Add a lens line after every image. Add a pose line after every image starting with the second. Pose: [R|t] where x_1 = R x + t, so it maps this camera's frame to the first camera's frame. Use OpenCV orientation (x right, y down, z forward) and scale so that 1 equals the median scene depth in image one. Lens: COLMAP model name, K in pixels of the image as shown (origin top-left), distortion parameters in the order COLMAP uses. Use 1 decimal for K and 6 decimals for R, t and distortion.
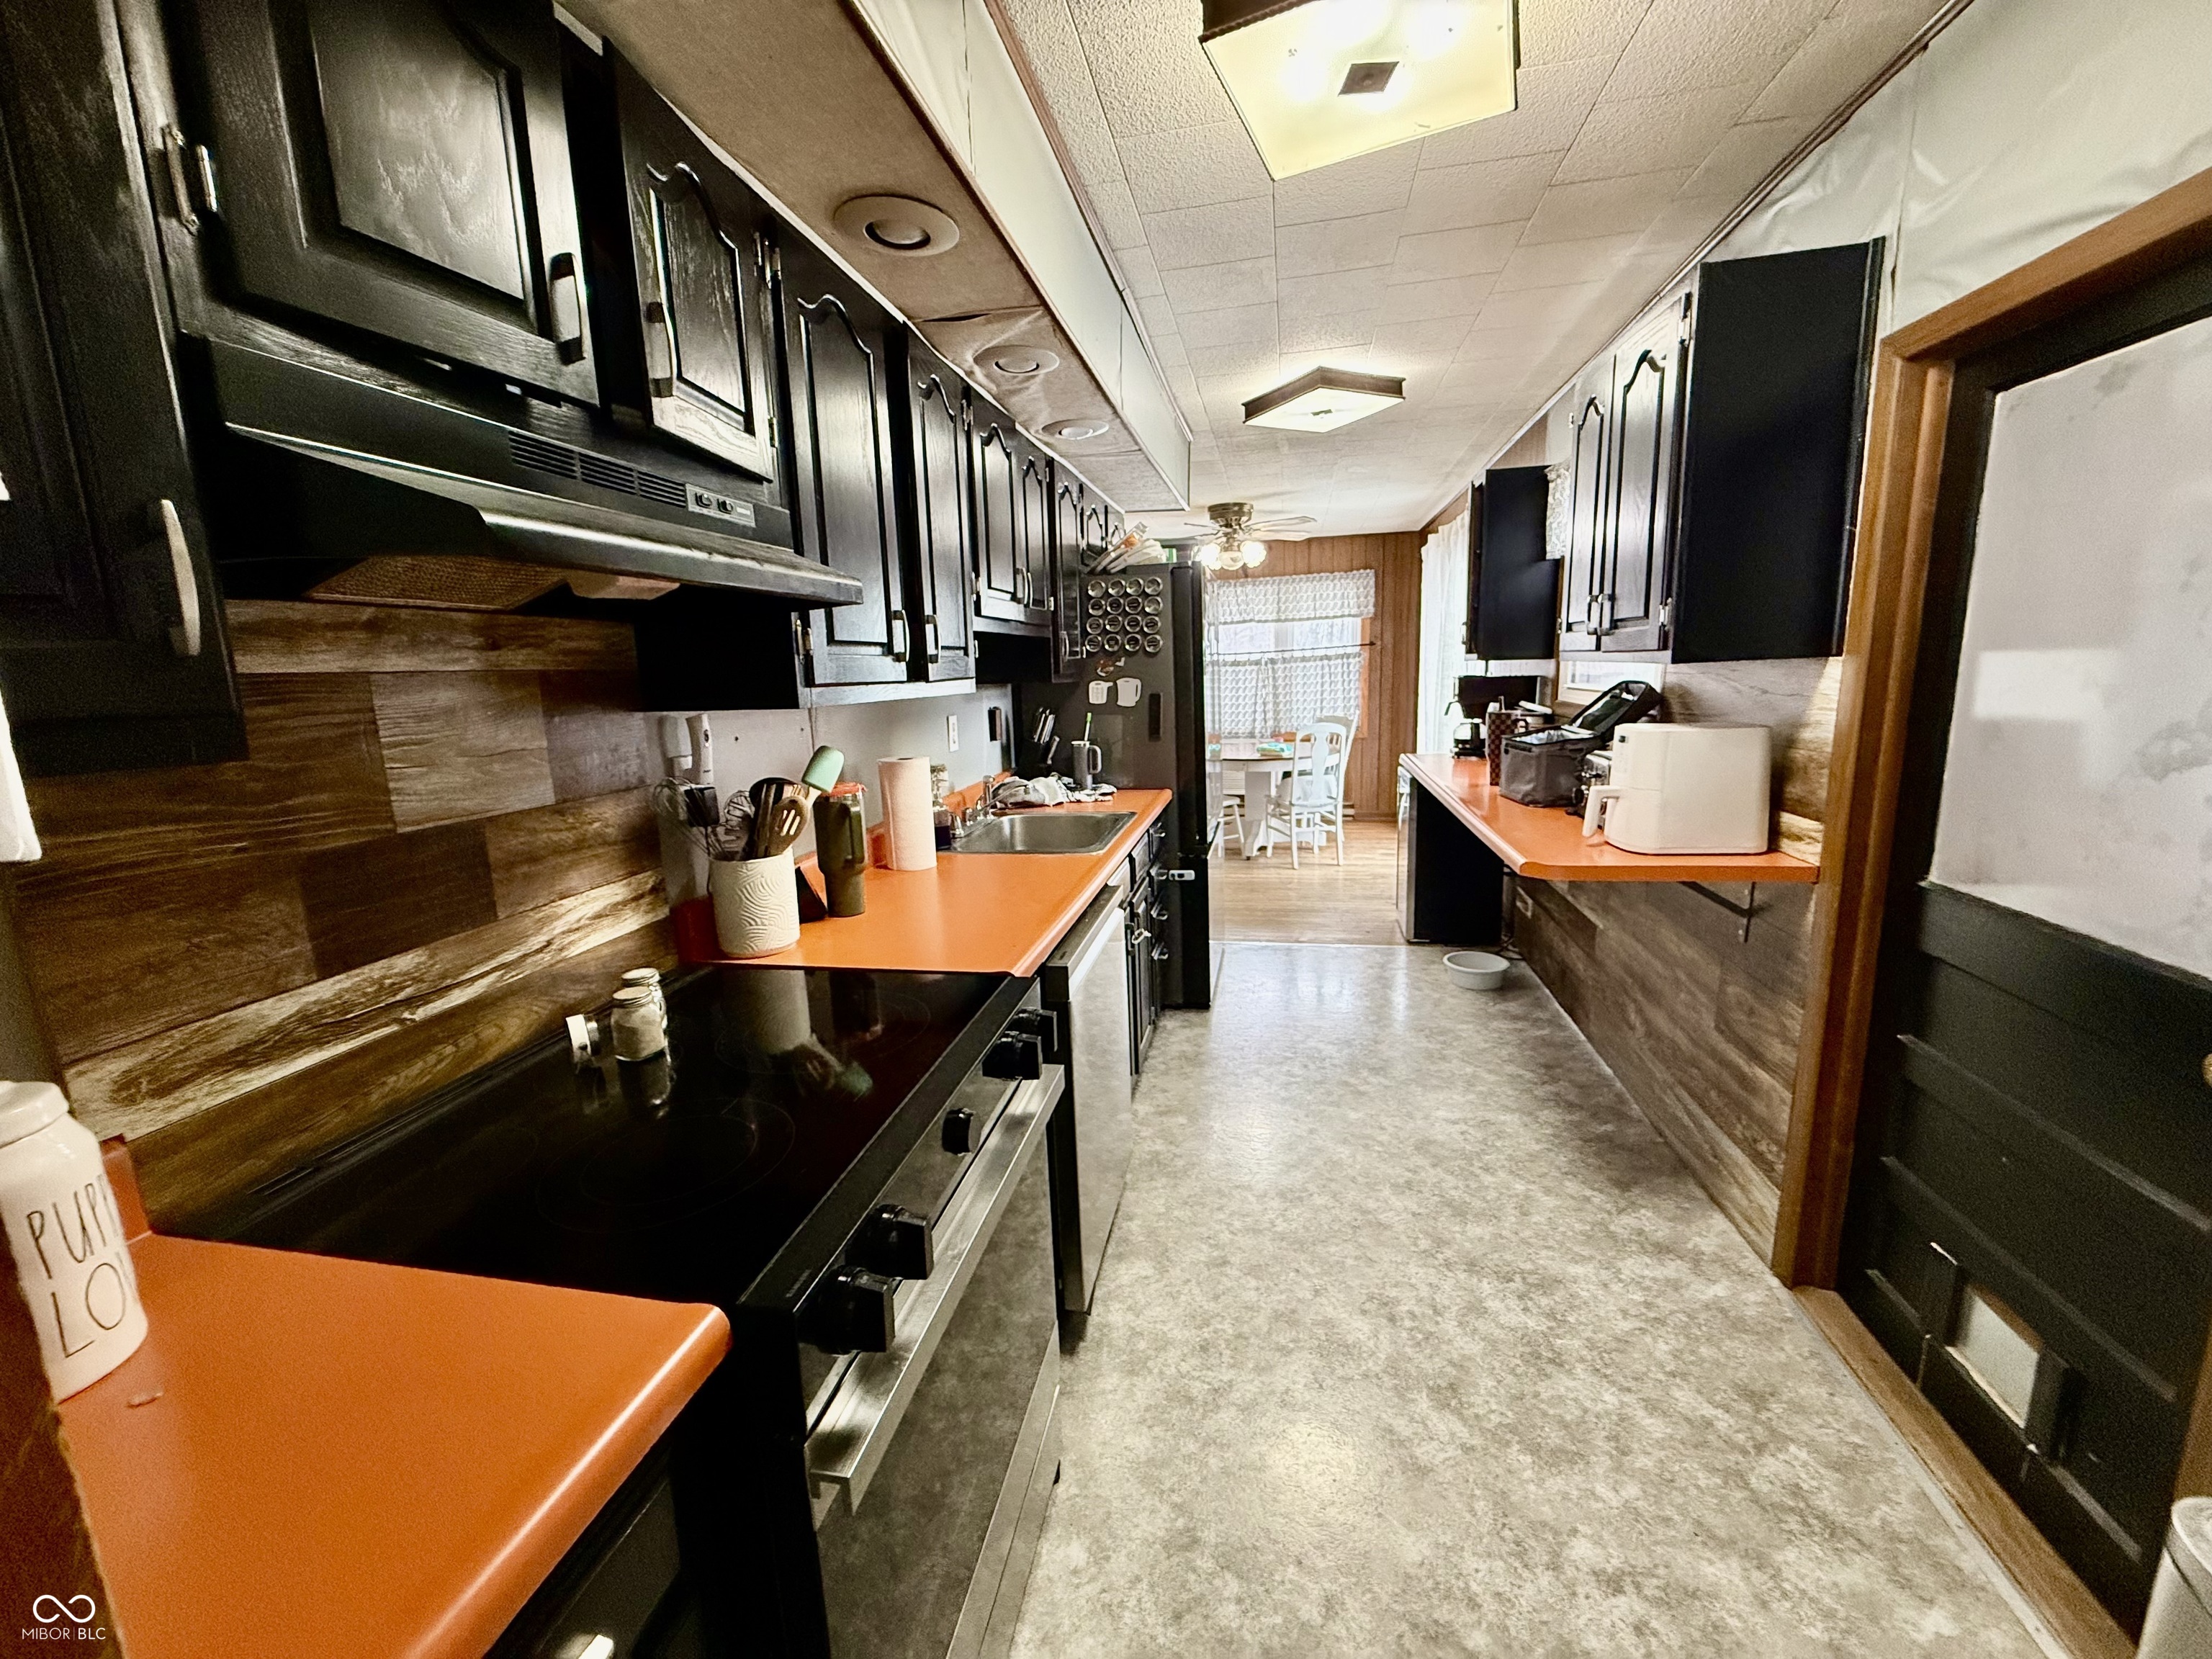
lens RADIAL K [[878.3, 0, 1095.5], [0, 878.3, 819.0], [0, 0, 1]] dist [0.000453, -0.000191]
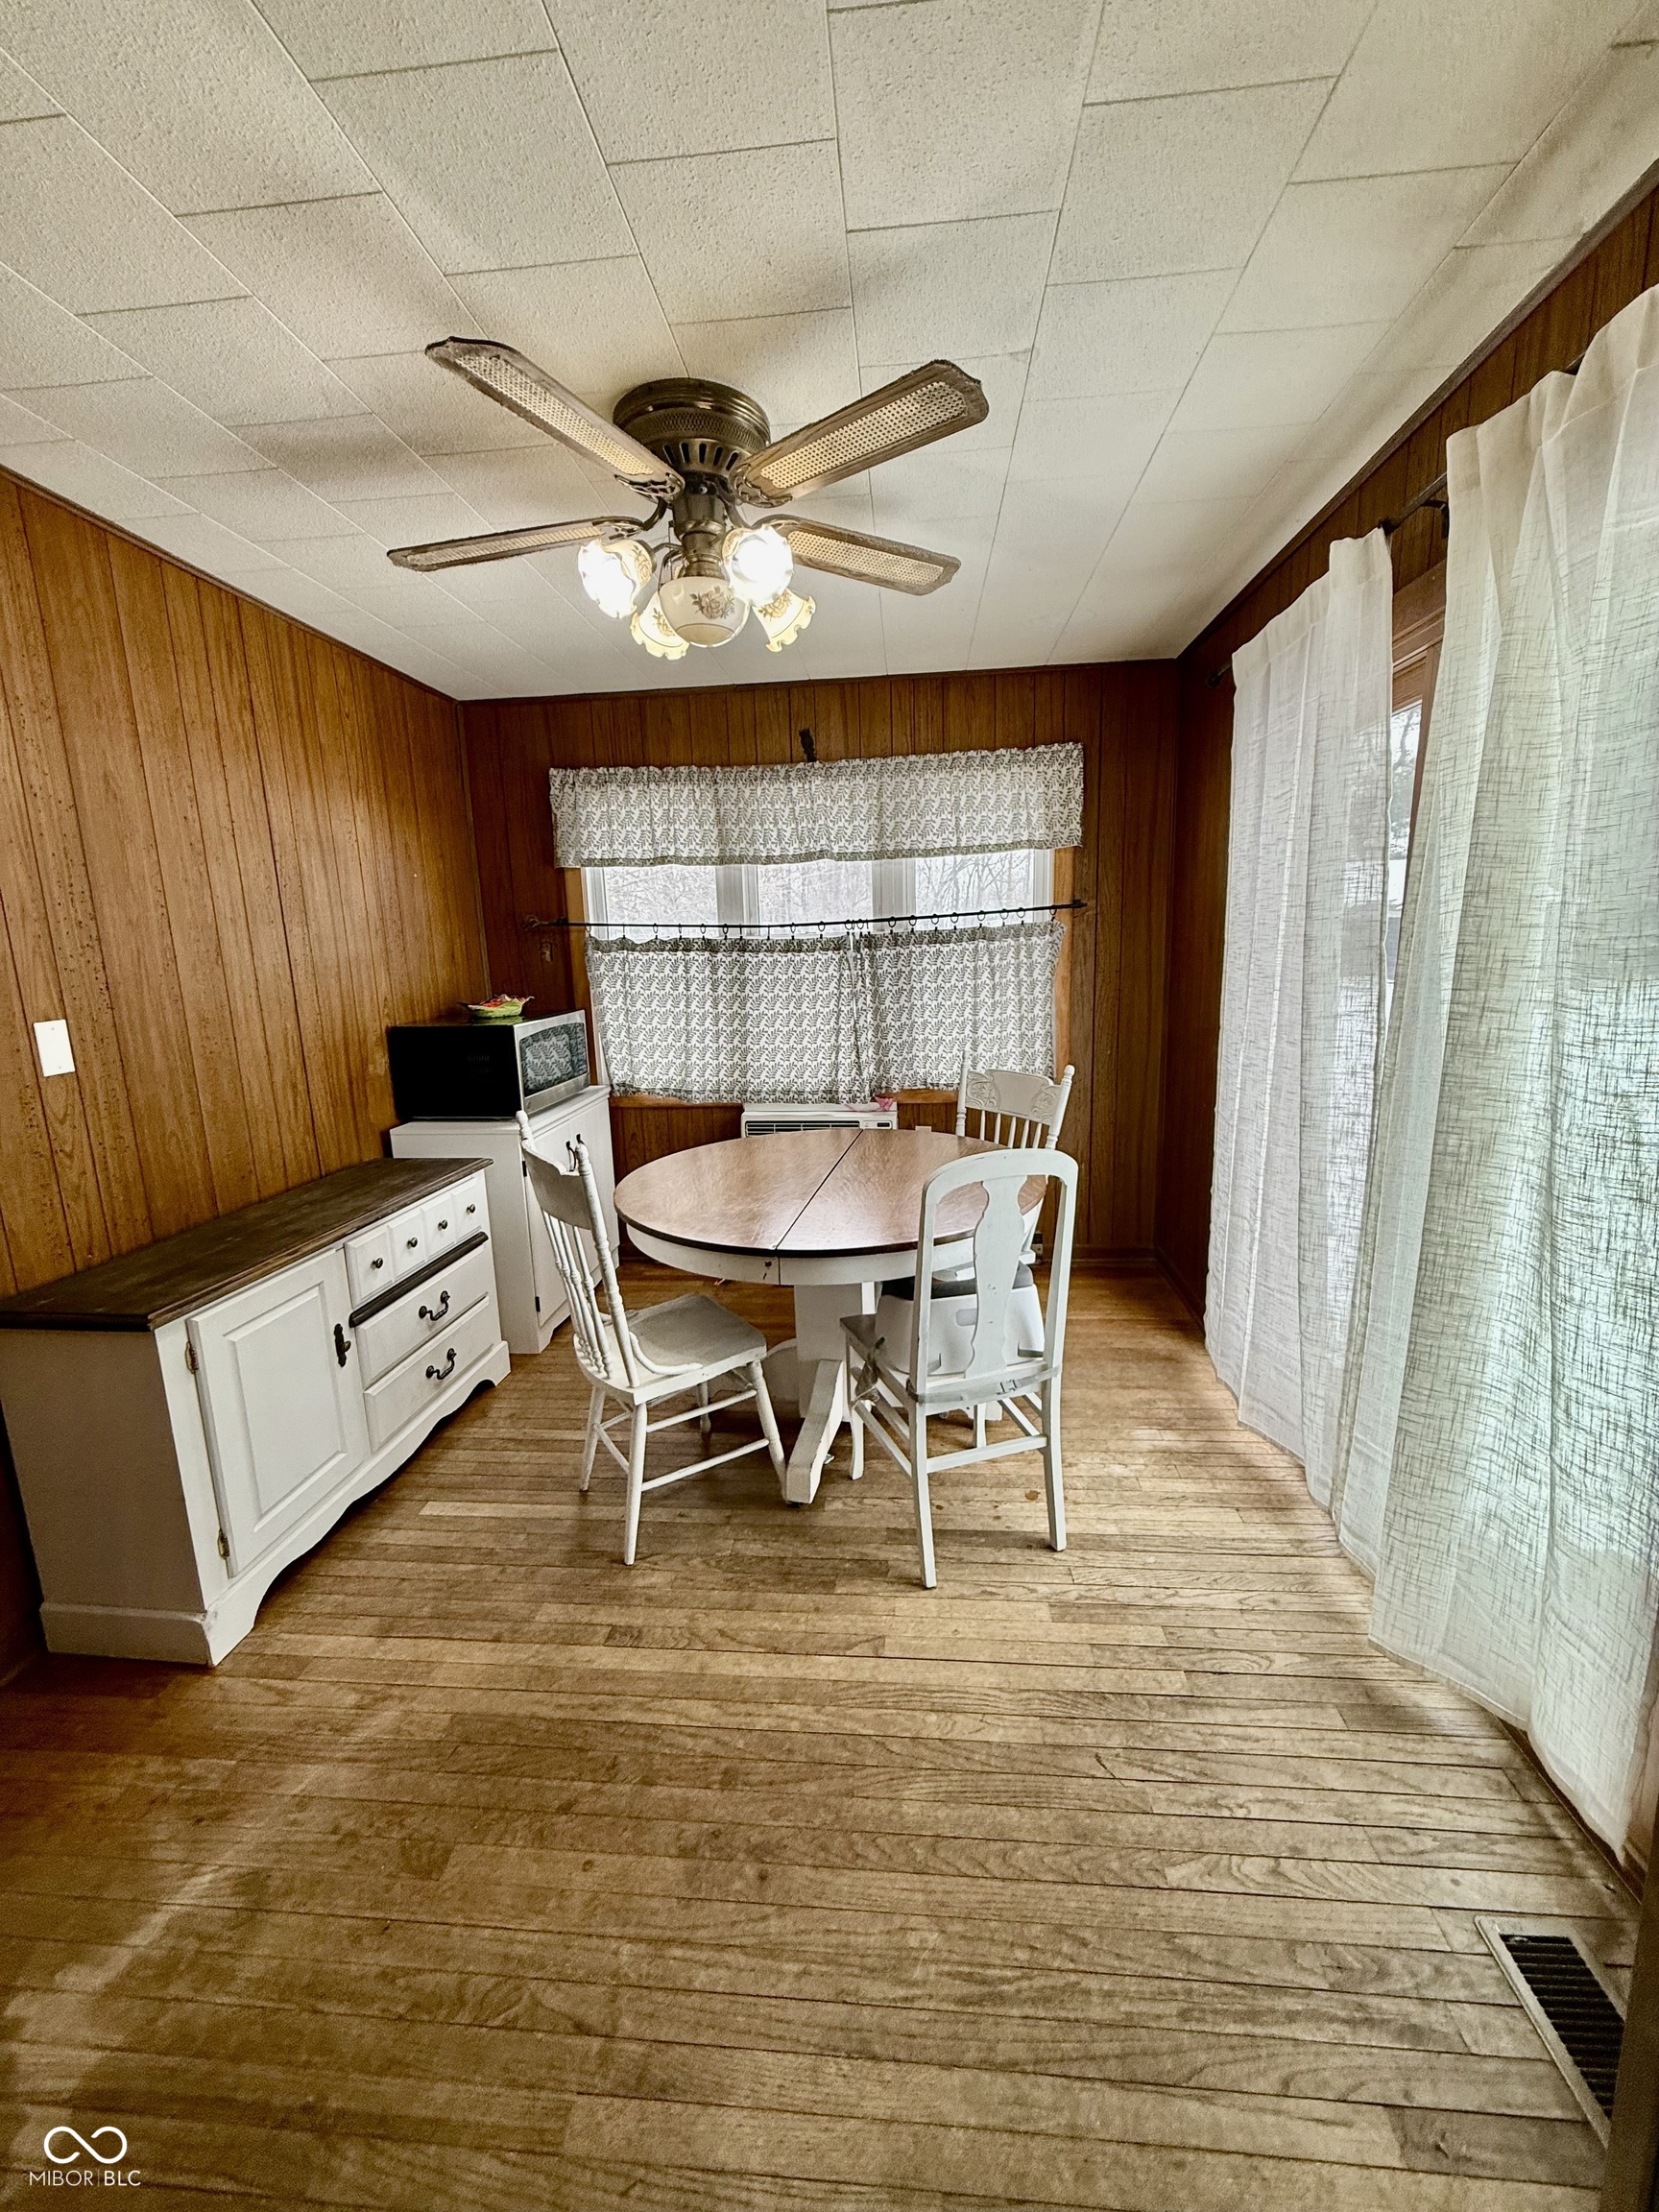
lens RADIAL K [[878.3, 0, 832.6], [0, 878.3, 1115.9], [0, 0, 1]] dist [0.000453, -0.000191]
pose [[0.992199, -0.020726, 0.122925, 0.124046], [0.019436, 0.999743, 0.011687, -0.093989], [-0.123136, -0.009207, 0.992347, 0.545250]]
